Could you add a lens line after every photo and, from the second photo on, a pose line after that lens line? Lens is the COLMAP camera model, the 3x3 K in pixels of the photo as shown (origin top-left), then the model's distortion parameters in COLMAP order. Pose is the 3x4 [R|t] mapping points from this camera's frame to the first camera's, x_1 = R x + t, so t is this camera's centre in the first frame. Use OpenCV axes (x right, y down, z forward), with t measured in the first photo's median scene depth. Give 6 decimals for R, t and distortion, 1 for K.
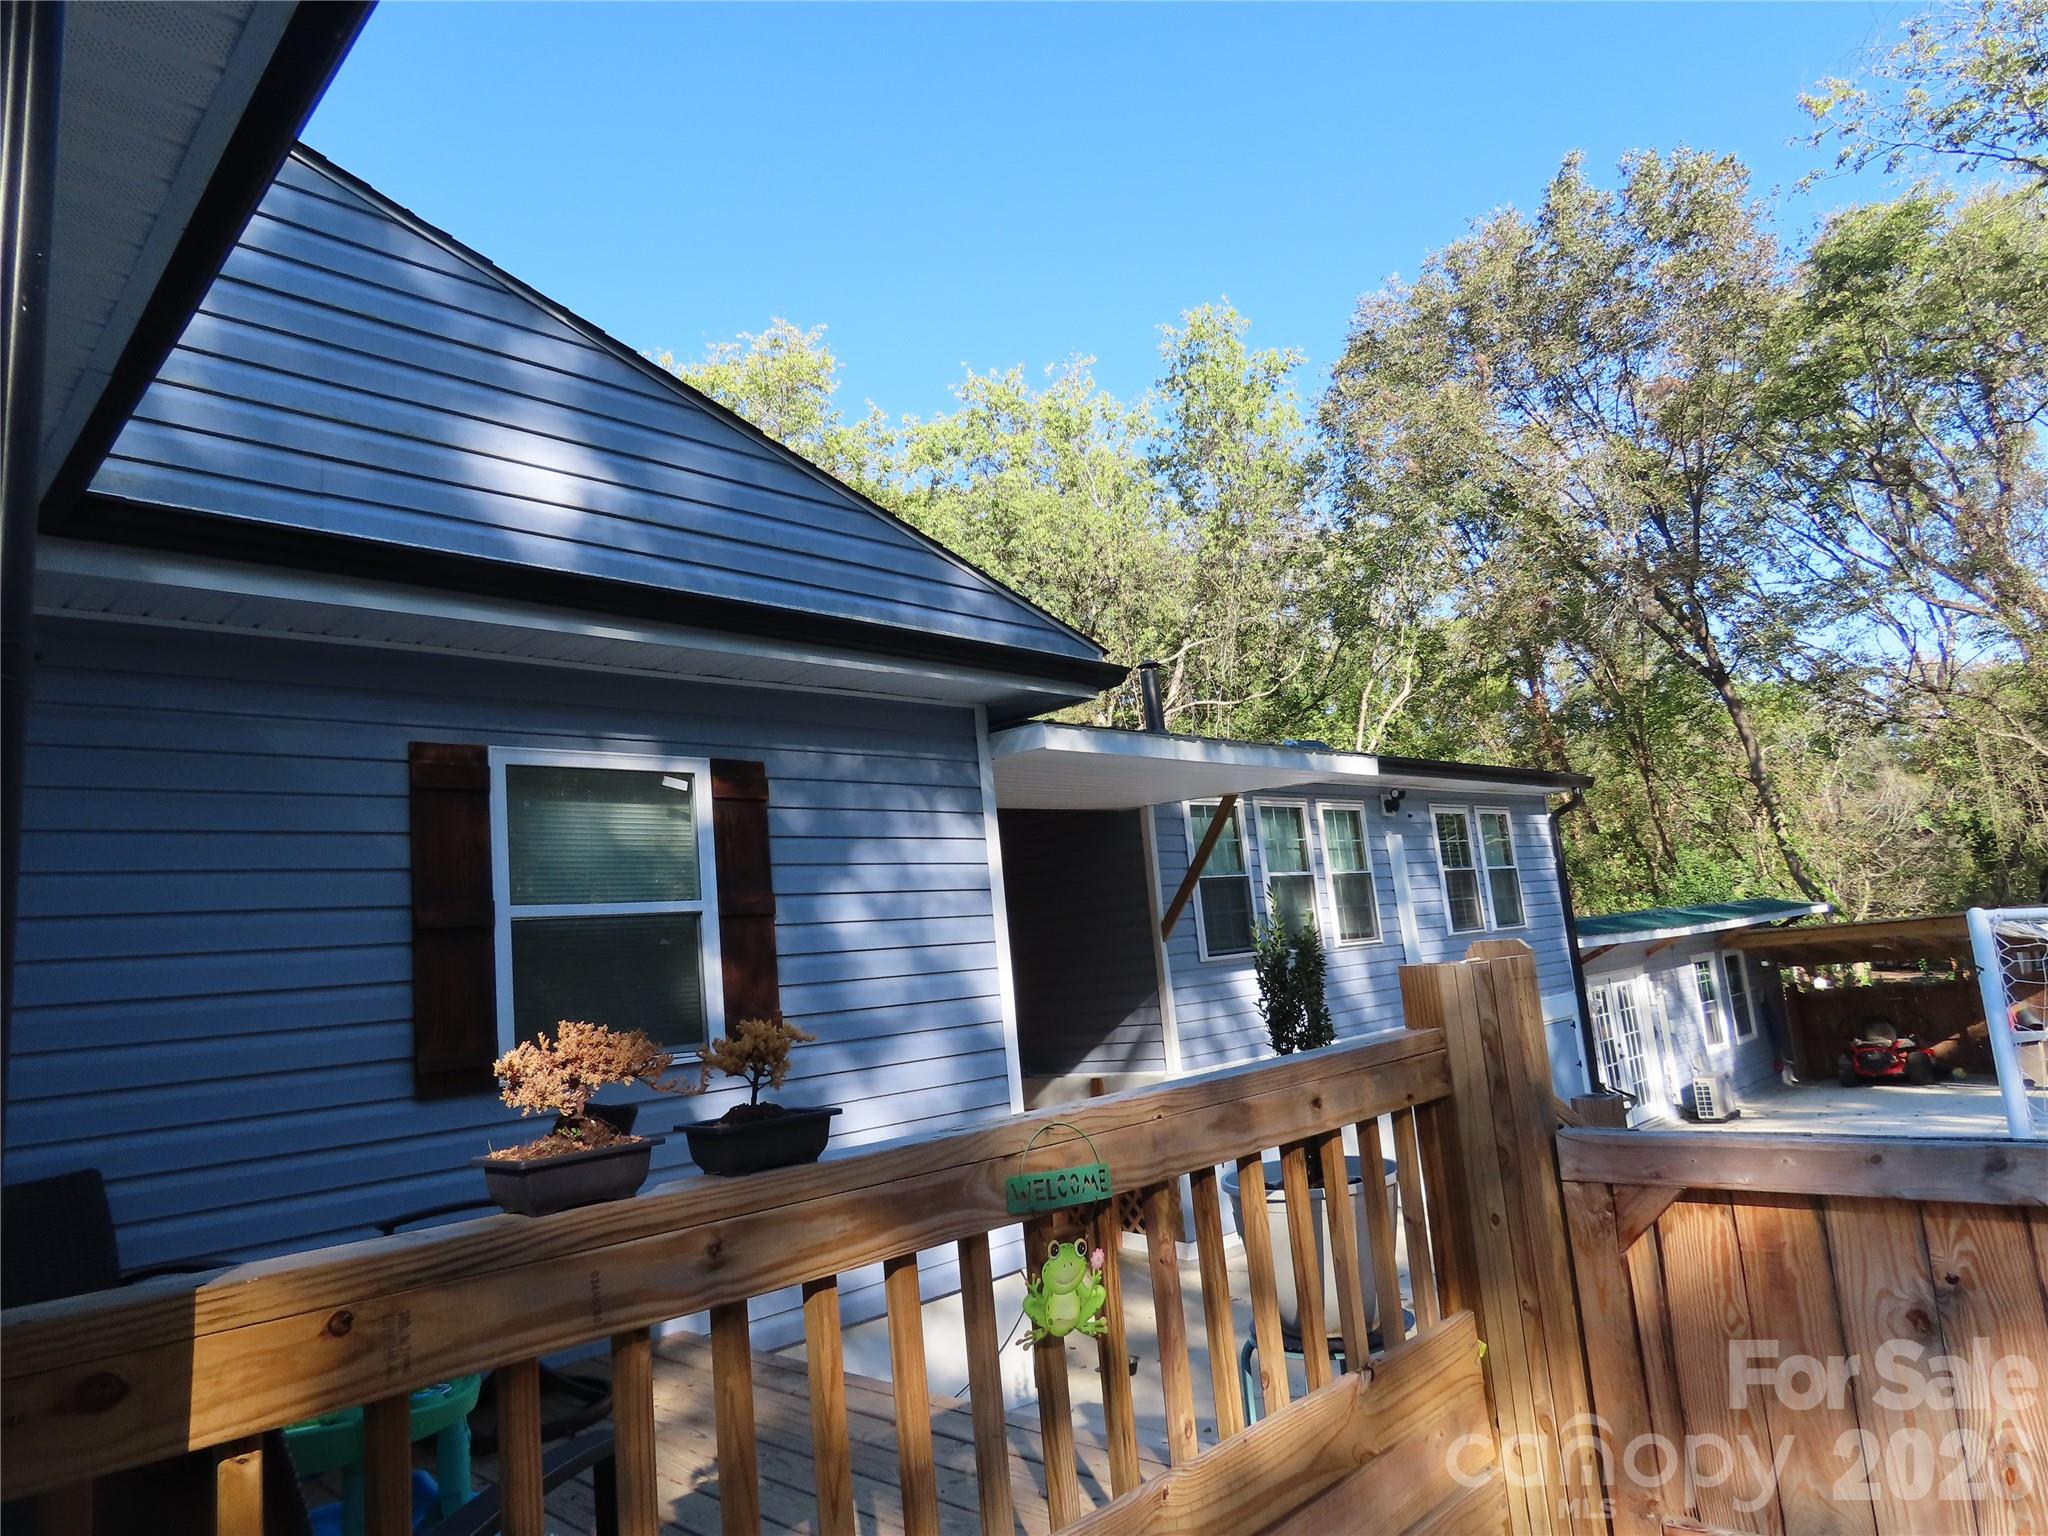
lens RADIAL K [[1327.9, 0, 1024.0], [0, 1327.9, 768.0], [0, 0, 1]] dist [-0.006507, -0.003245]
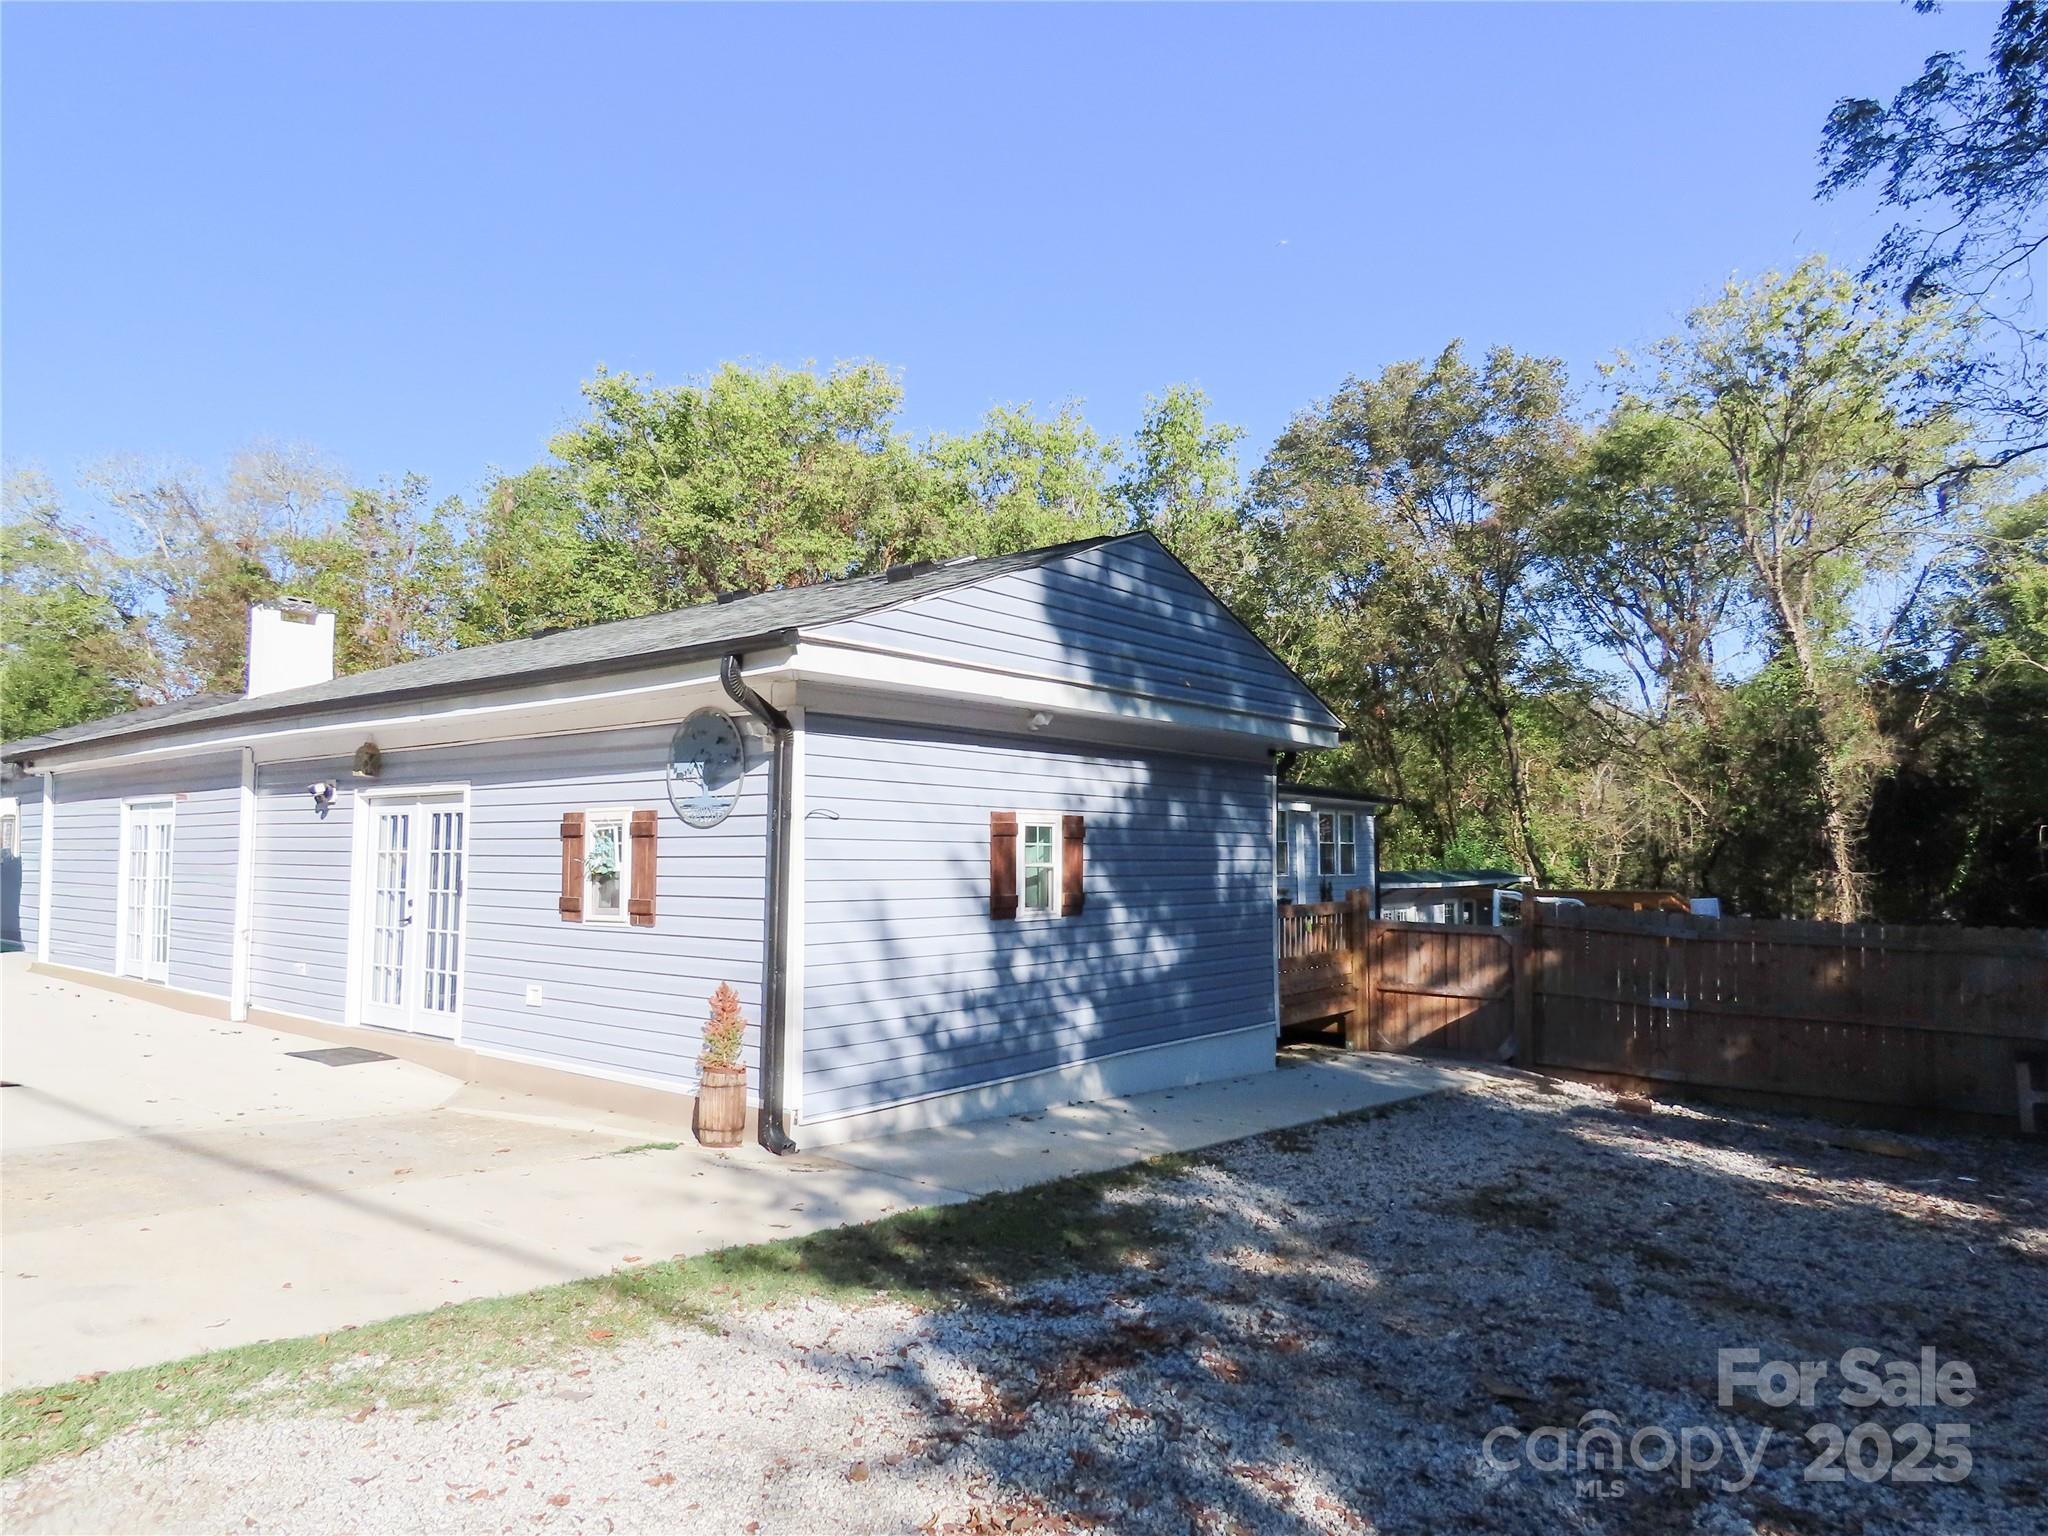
lens RADIAL K [[1327.9, 0, 1024.0], [0, 1327.9, 768.0], [0, 0, 1]] dist [-0.006507, -0.003245]
pose [[0.986137, 0.112576, 0.121901, -0.148350], [-0.122071, 0.989802, 0.073422, -0.049855], [-0.112392, -0.087285, 0.989823, -0.358309]]
